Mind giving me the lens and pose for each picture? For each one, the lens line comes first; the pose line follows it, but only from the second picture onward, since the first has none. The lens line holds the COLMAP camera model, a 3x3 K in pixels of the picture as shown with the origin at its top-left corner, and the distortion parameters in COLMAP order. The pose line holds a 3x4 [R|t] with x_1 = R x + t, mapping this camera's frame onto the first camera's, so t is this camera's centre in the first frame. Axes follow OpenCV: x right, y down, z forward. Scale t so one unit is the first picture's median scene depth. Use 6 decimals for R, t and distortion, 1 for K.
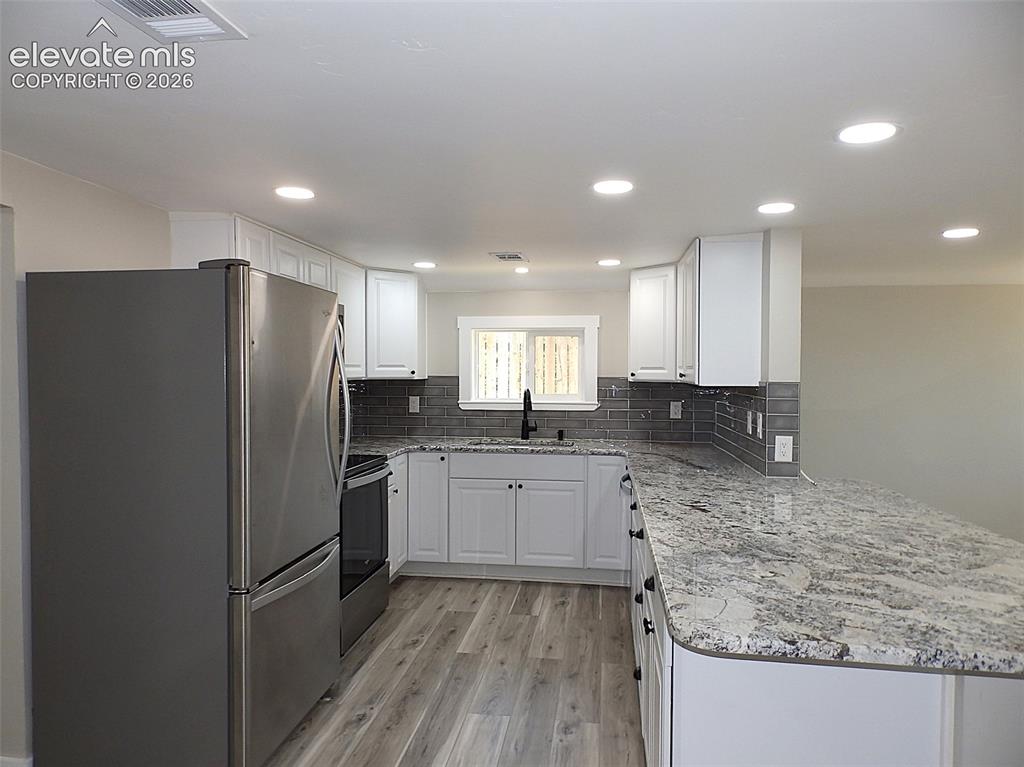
lens RADIAL K [[694.2, 0, 512.0], [0, 694.2, 383.5], [0, 0, 1]] dist [0.004121, 0.002316]
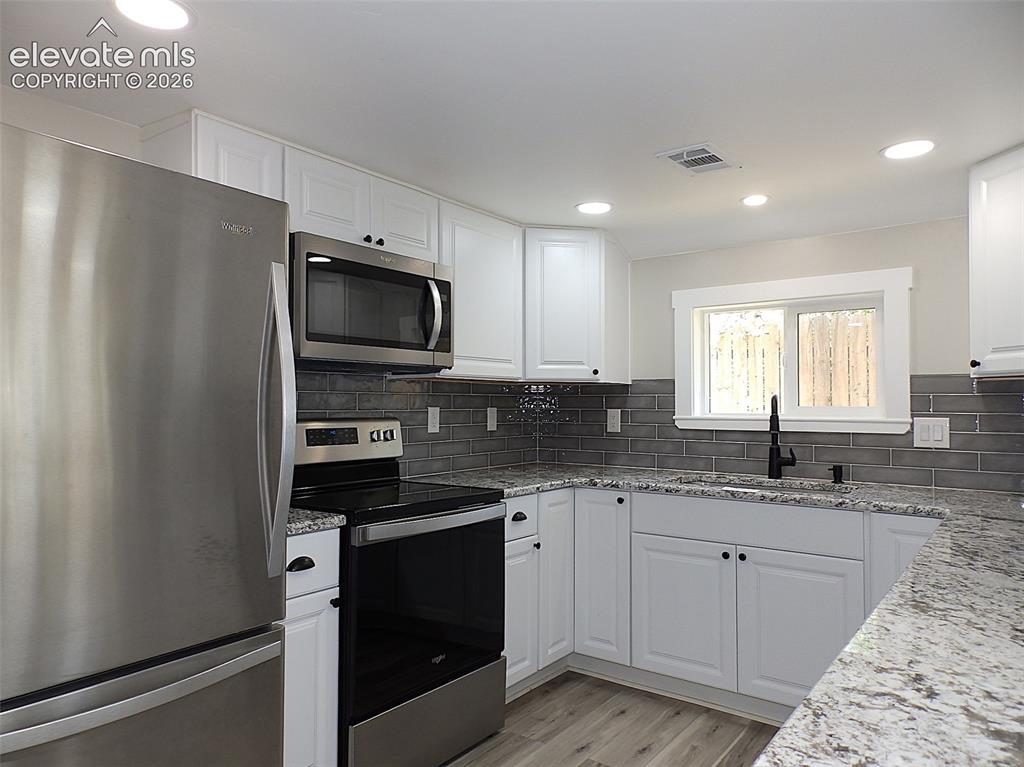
lens RADIAL K [[694.2, 0, 512.0], [0, 694.2, 383.5], [0, 0, 1]] dist [0.004121, 0.002316]
pose [[0.875887, -0.014475, -0.482300, 0.120911], [-0.011390, 0.998651, -0.050657, 0.032553], [0.482383, 0.049863, 0.874540, 0.371796]]
